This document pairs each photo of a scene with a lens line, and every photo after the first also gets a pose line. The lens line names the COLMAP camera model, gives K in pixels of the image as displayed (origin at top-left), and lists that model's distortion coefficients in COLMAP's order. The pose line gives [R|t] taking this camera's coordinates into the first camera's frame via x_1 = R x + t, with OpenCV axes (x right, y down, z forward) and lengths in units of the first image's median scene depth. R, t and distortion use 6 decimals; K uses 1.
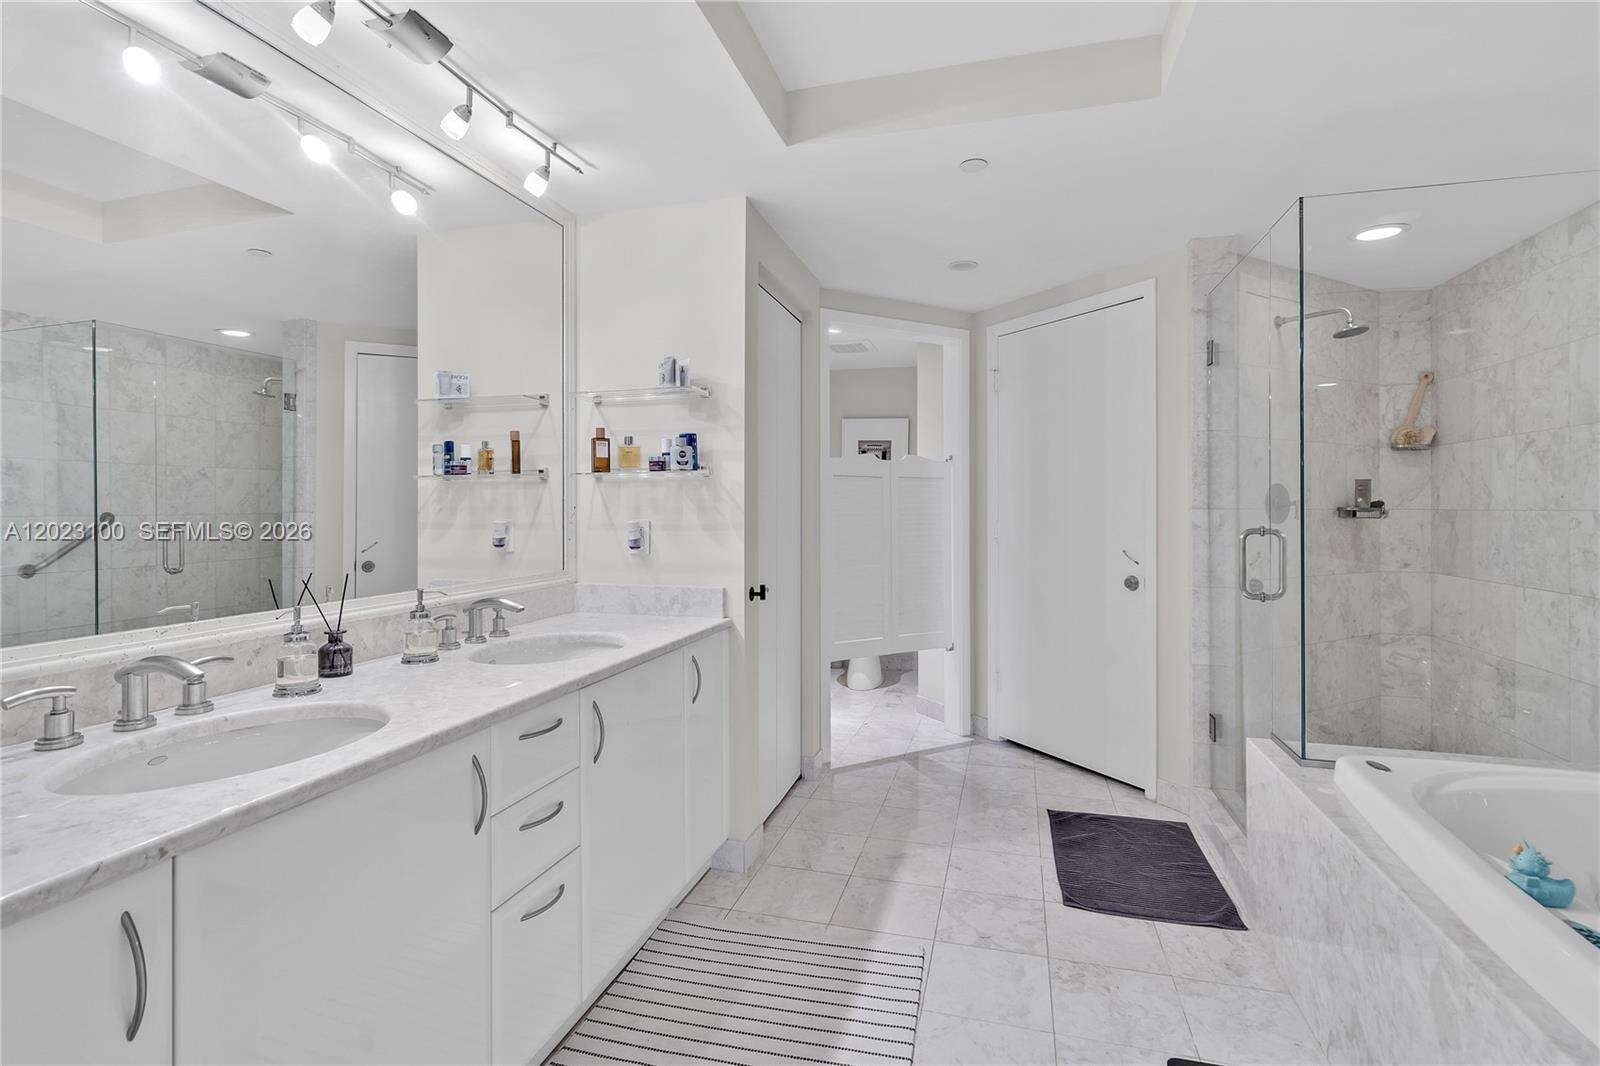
lens RADIAL K [[766.1, 0, 802.3], [0, 766.1, 501.9], [0, 0, 1]] dist [-0.000764, 0.000013]
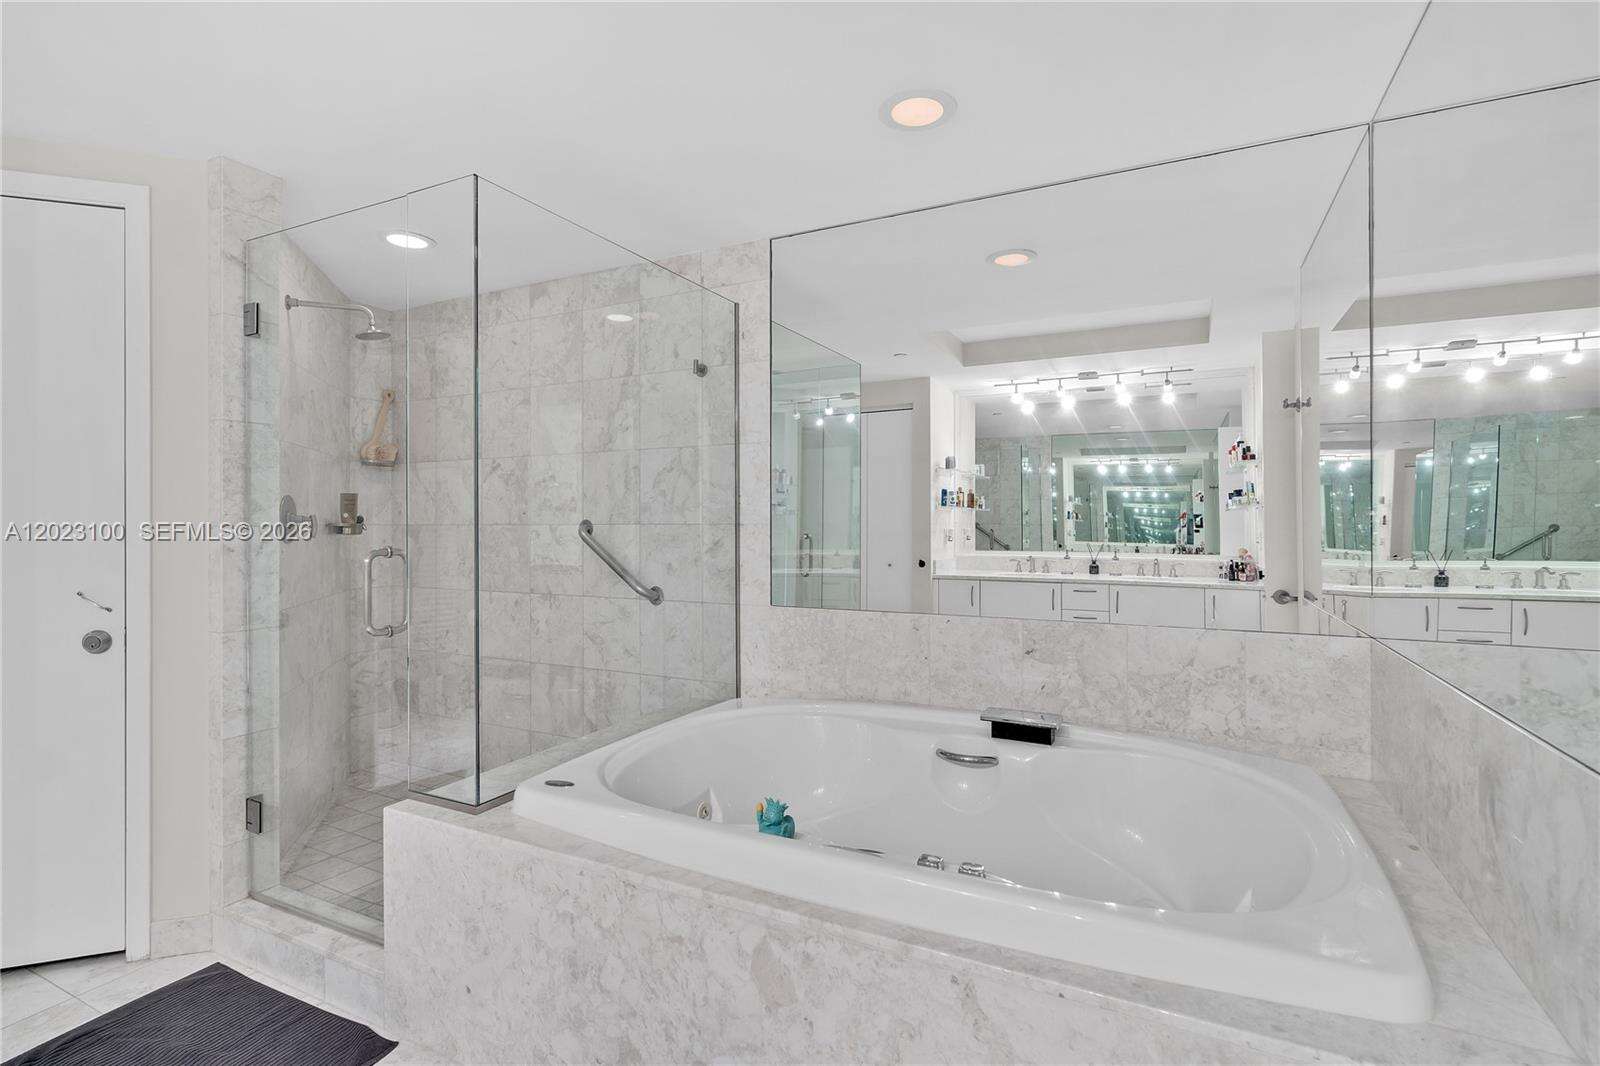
lens RADIAL K [[757.0, 0, 824.6], [0, 757.0, 515.4], [0, 0, 1]] dist [0.000684, -0.000476]
pose [[0.182231, 0.004915, 0.983243, -0.095498], [-0.001592, 0.999988, -0.004704, 0.001389], [-0.983254, -0.000708, 0.182236, 0.305624]]
